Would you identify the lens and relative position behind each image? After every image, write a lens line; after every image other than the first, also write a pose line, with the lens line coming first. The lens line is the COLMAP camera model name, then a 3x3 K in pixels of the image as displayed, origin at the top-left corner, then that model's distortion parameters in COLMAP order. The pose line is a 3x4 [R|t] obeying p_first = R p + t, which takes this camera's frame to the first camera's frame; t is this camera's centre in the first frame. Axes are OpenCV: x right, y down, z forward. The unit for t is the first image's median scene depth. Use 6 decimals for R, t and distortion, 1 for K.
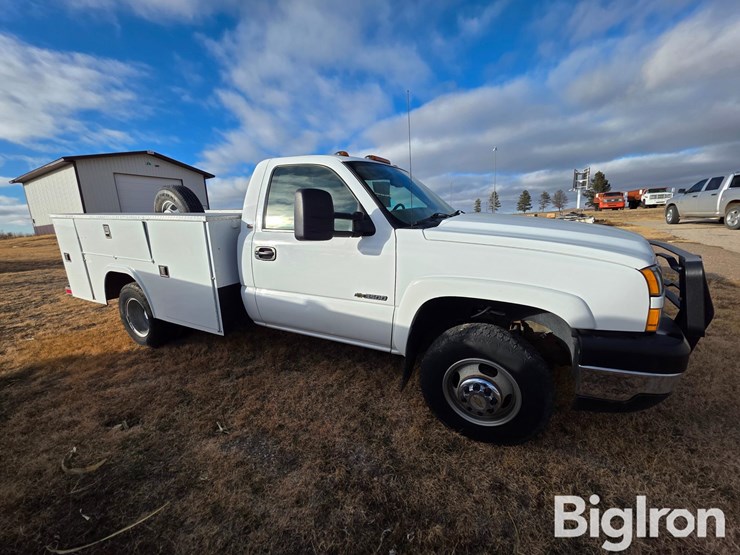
lens RADIAL K [[295.2, 0, 374.8], [0, 295.2, 270.2], [0, 0, 1]] dist [0.002163, -0.000151]
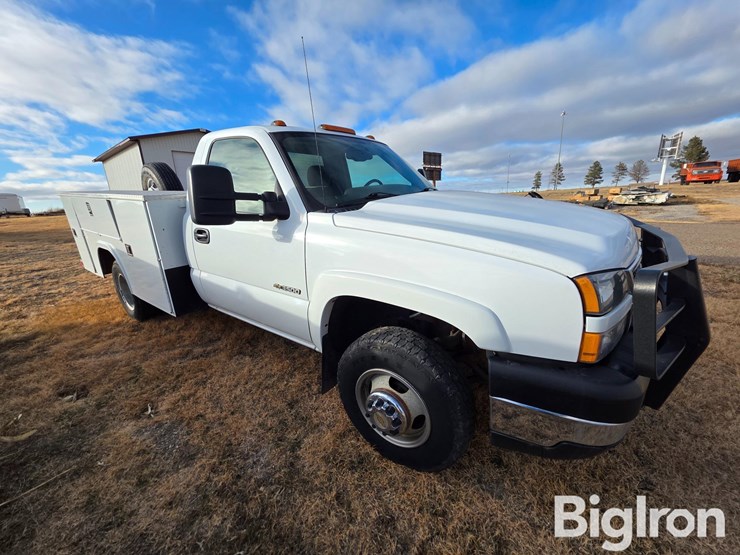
lens RADIAL K [[295.2, 0, 374.8], [0, 295.2, 270.2], [0, 0, 1]] dist [0.002163, -0.000151]
pose [[0.987689, 0.038192, -0.151698, 0.237941], [-0.026011, 0.996335, 0.081487, -0.028074], [0.154254, -0.076538, 0.985062, 0.103117]]
